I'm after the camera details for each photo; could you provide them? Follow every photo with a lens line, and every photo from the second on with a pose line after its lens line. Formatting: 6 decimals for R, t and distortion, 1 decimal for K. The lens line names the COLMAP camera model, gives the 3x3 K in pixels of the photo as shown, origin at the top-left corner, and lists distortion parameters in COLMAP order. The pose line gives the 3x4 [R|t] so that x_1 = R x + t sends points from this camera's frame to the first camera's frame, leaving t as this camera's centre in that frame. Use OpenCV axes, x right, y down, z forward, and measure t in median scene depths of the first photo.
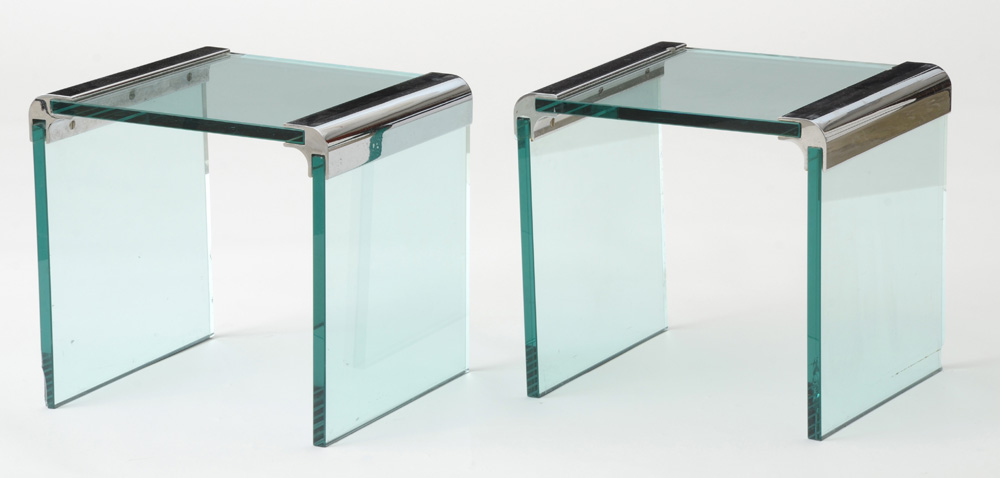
lens RADIAL K [[3515.4, 0, 498.7], [0, 3515.4, 171.2], [0, 0, 1]] dist [0.976669, 0.259745]
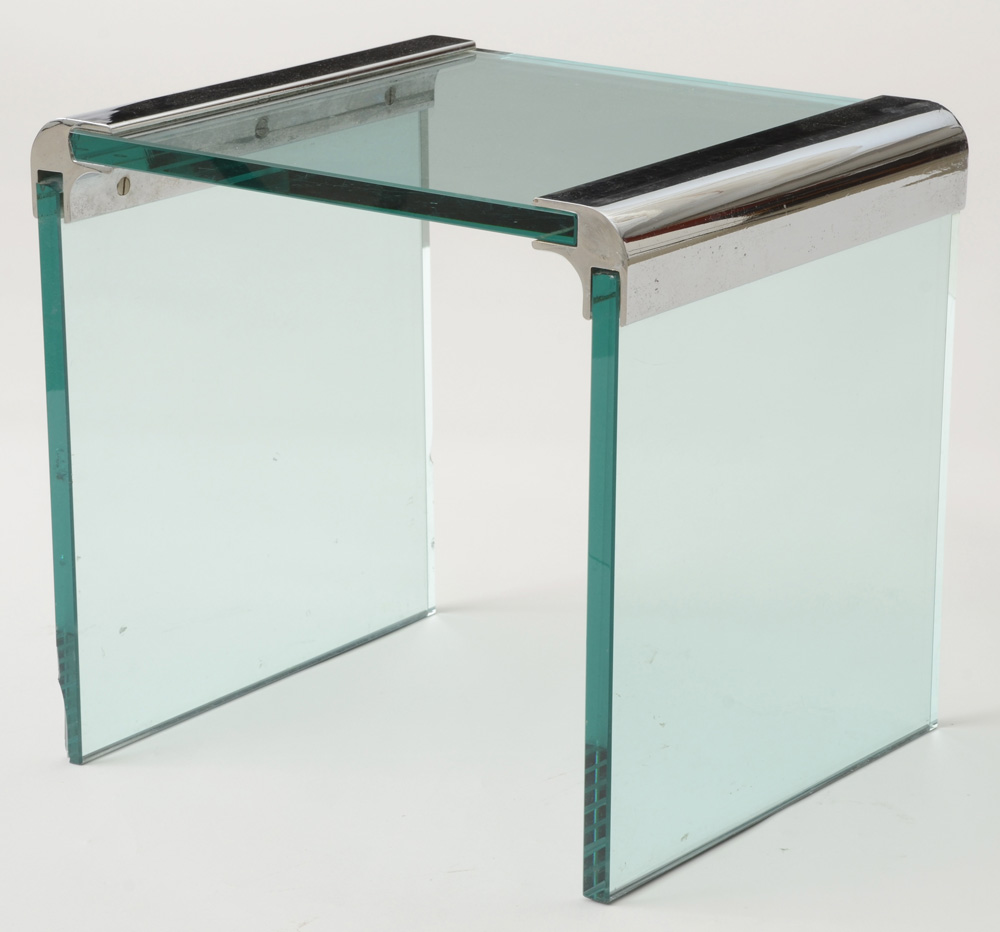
lens RADIAL K [[3994.5, 0, 500.0], [0, 3994.5, 466.0], [0, 0, 1]] dist [0.058276, 26.770633]
pose [[0.990220, 0.041523, -0.133194, 0.004230], [-0.034196, 0.997797, 0.056842, -0.007833], [0.135261, -0.051731, 0.989459, 0.469665]]
